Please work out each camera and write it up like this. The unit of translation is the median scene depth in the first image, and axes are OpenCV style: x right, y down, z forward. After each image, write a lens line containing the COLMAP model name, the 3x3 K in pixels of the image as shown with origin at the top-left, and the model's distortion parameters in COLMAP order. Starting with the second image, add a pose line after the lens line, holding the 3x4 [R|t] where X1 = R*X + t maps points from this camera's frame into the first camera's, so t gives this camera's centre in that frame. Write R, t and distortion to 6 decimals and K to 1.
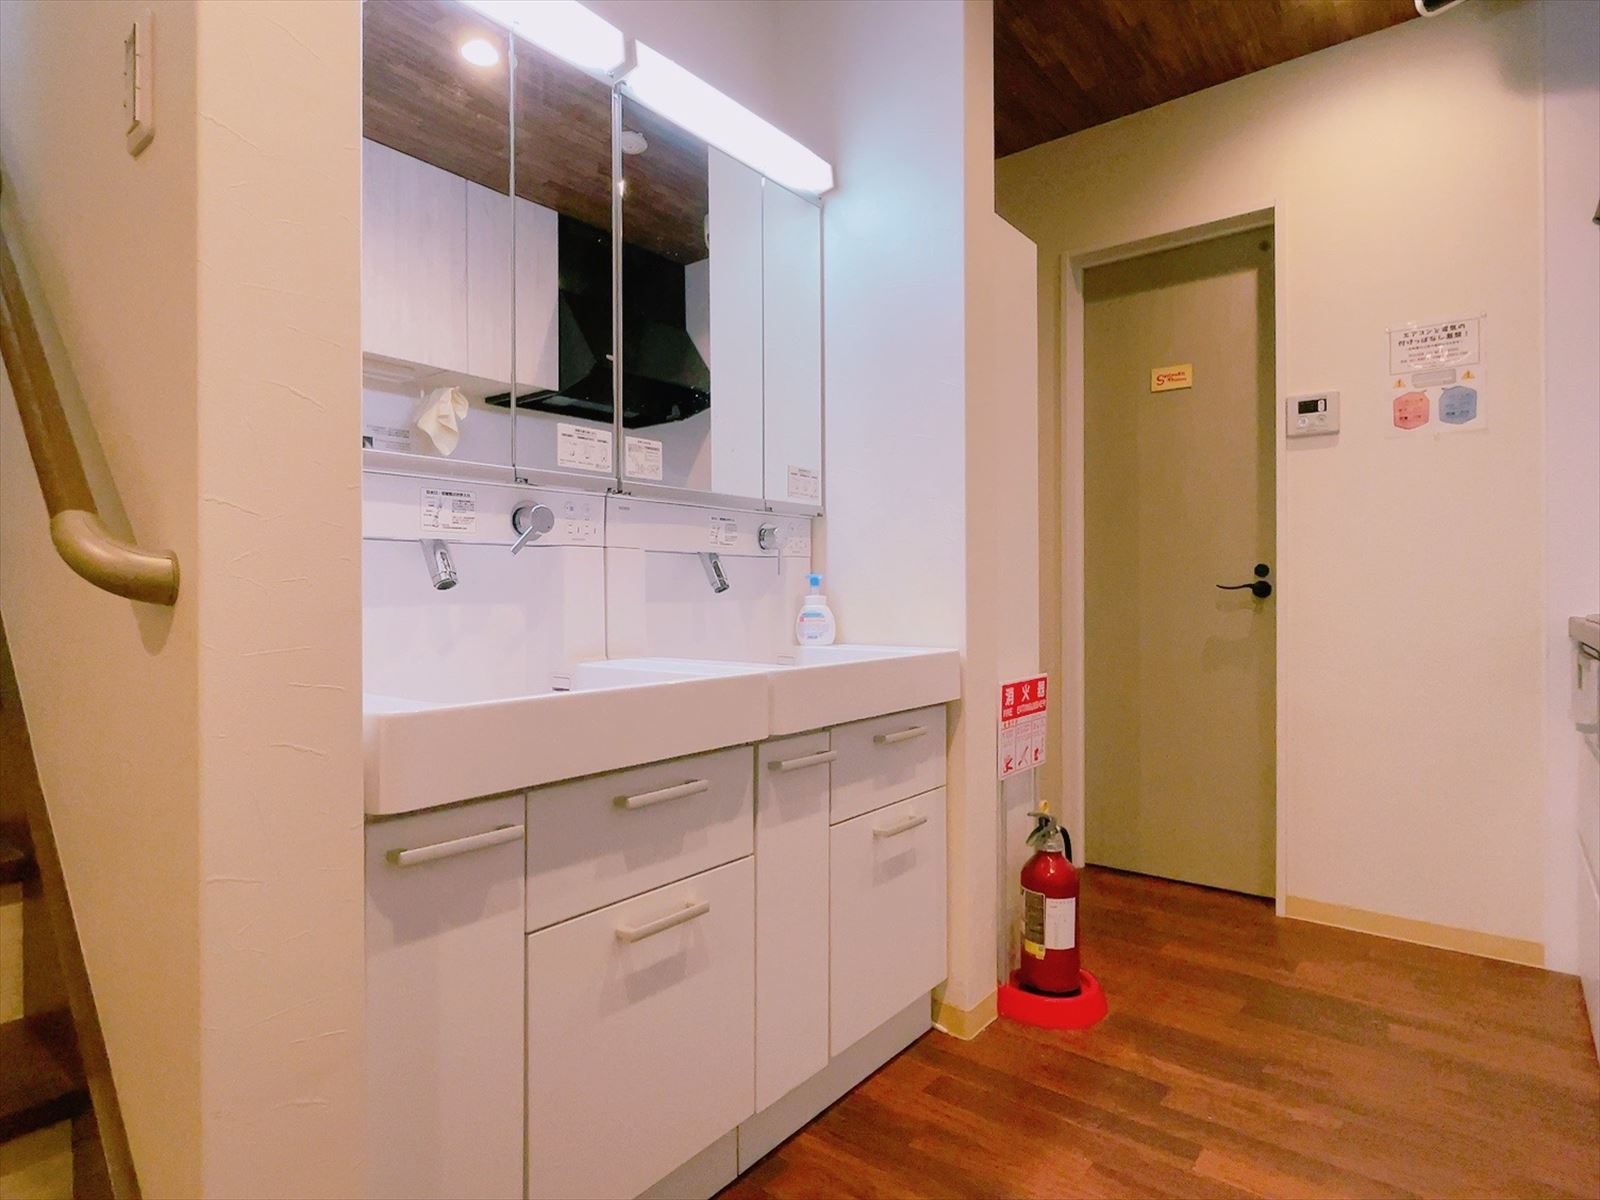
lens RADIAL K [[870.4, 0, 811.3], [0, 870.4, 595.3], [0, 0, 1]] dist [-0.004606, -0.000296]
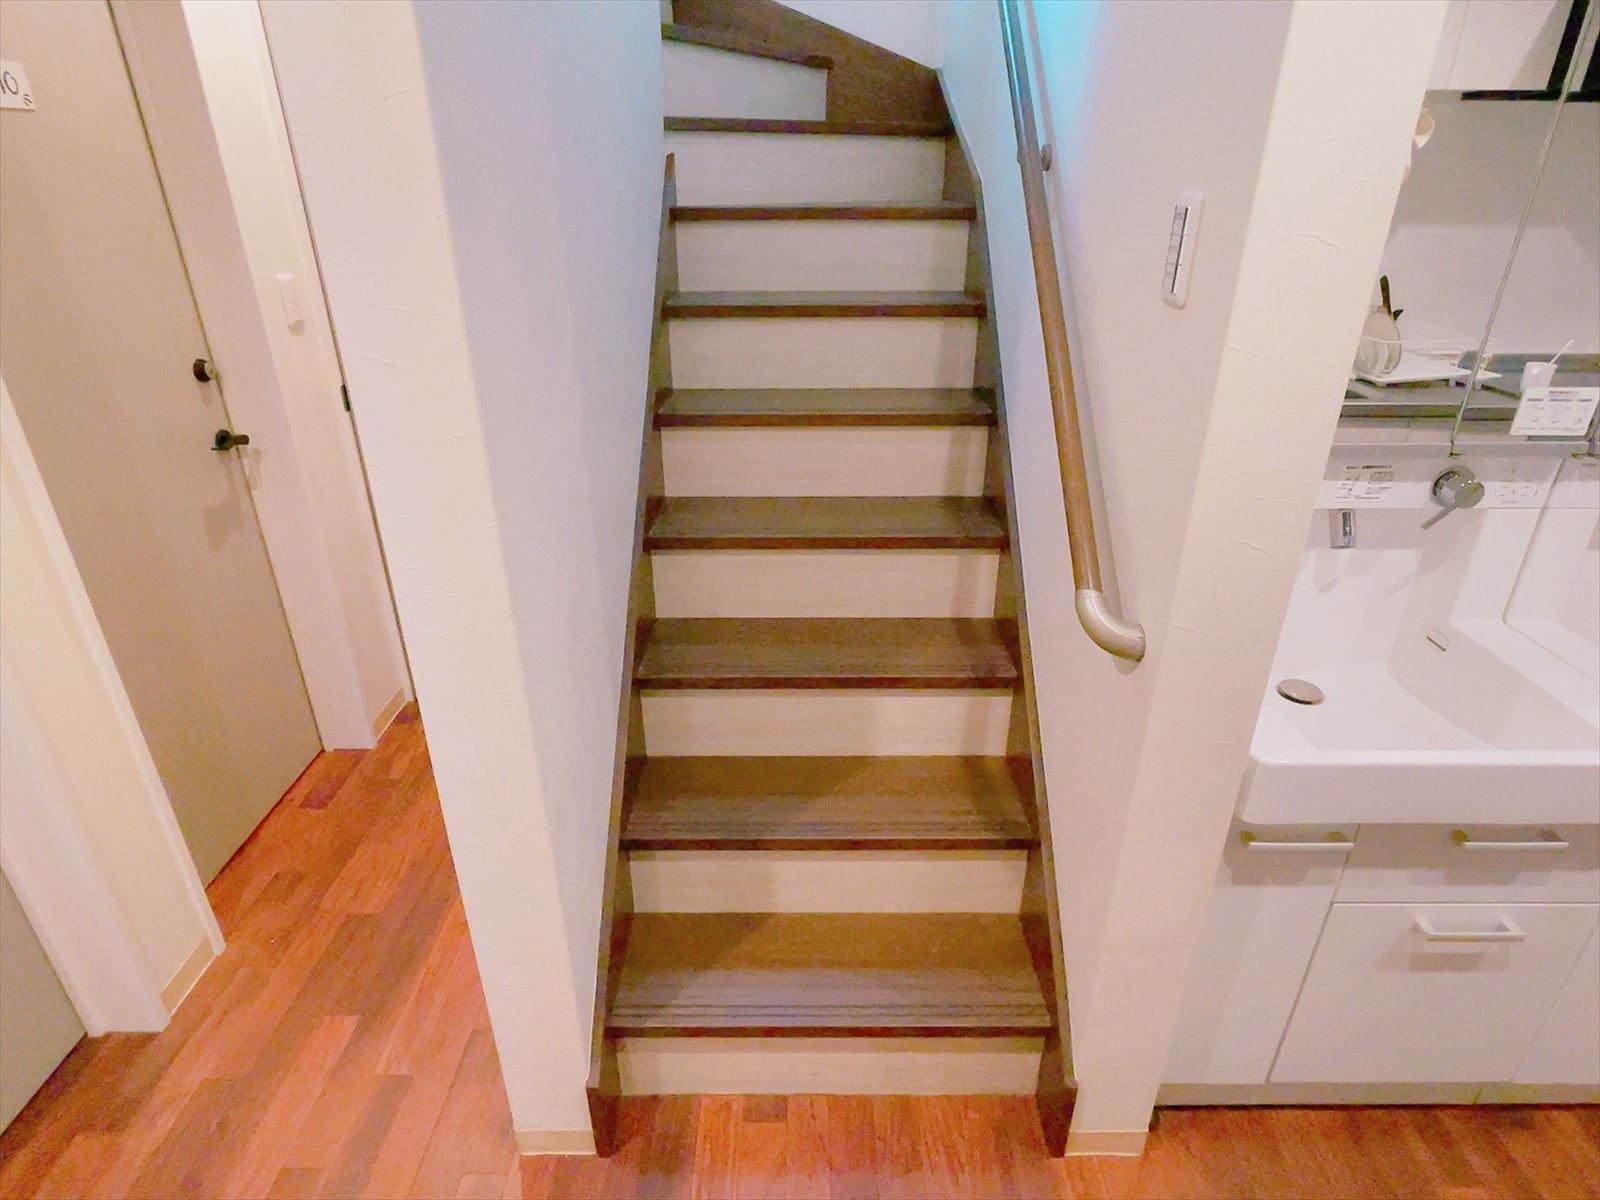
lens RADIAL K [[870.4, 0, 798.3], [0, 870.4, 596.4], [0, 0, 1]] dist [-0.004606, -0.000296]
pose [[0.608467, 0.344508, -0.714900, -0.042486], [0.001624, 0.900313, 0.435240, -0.415792], [0.793578, -0.265990, 0.547251, -0.127823]]
